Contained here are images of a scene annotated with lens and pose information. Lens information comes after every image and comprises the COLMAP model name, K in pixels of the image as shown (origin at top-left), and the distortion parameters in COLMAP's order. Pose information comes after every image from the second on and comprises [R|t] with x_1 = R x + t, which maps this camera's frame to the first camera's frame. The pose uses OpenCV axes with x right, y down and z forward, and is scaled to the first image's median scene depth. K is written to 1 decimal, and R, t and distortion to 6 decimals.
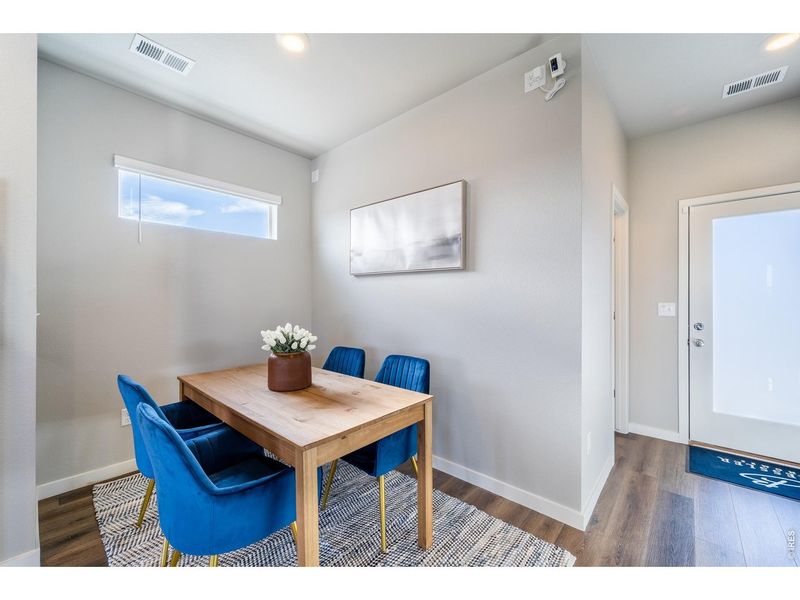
lens RADIAL K [[318.6, 0, 406.2], [0, 318.6, 301.6], [0, 0, 1]] dist [0.002146, -0.000049]
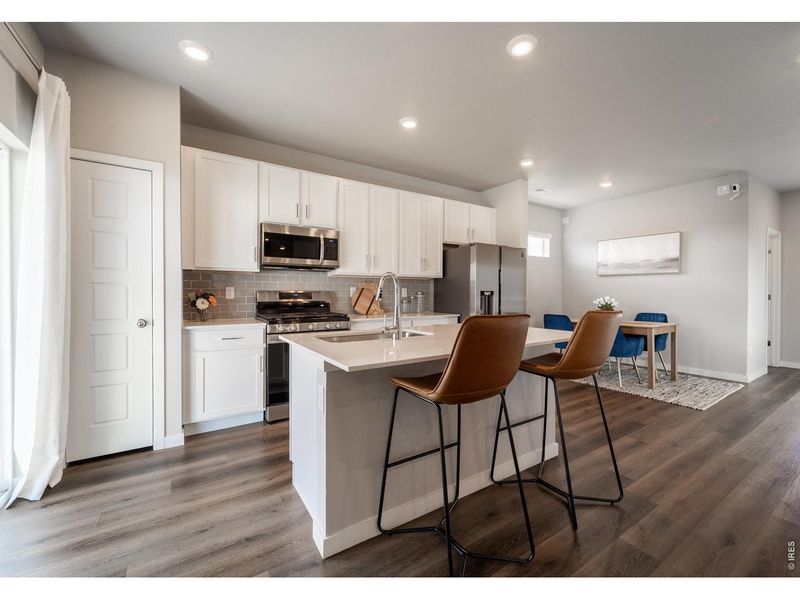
lens RADIAL K [[333.3, 0, 421.1], [0, 333.3, 296.3], [0, 0, 1]] dist [0.001691, 0.000100]
pose [[0.966410, 0.003245, -0.256983, -0.897820], [-0.003407, 0.999994, -0.000186, 0.056285], [0.256981, 0.001056, 0.966416, -1.563126]]
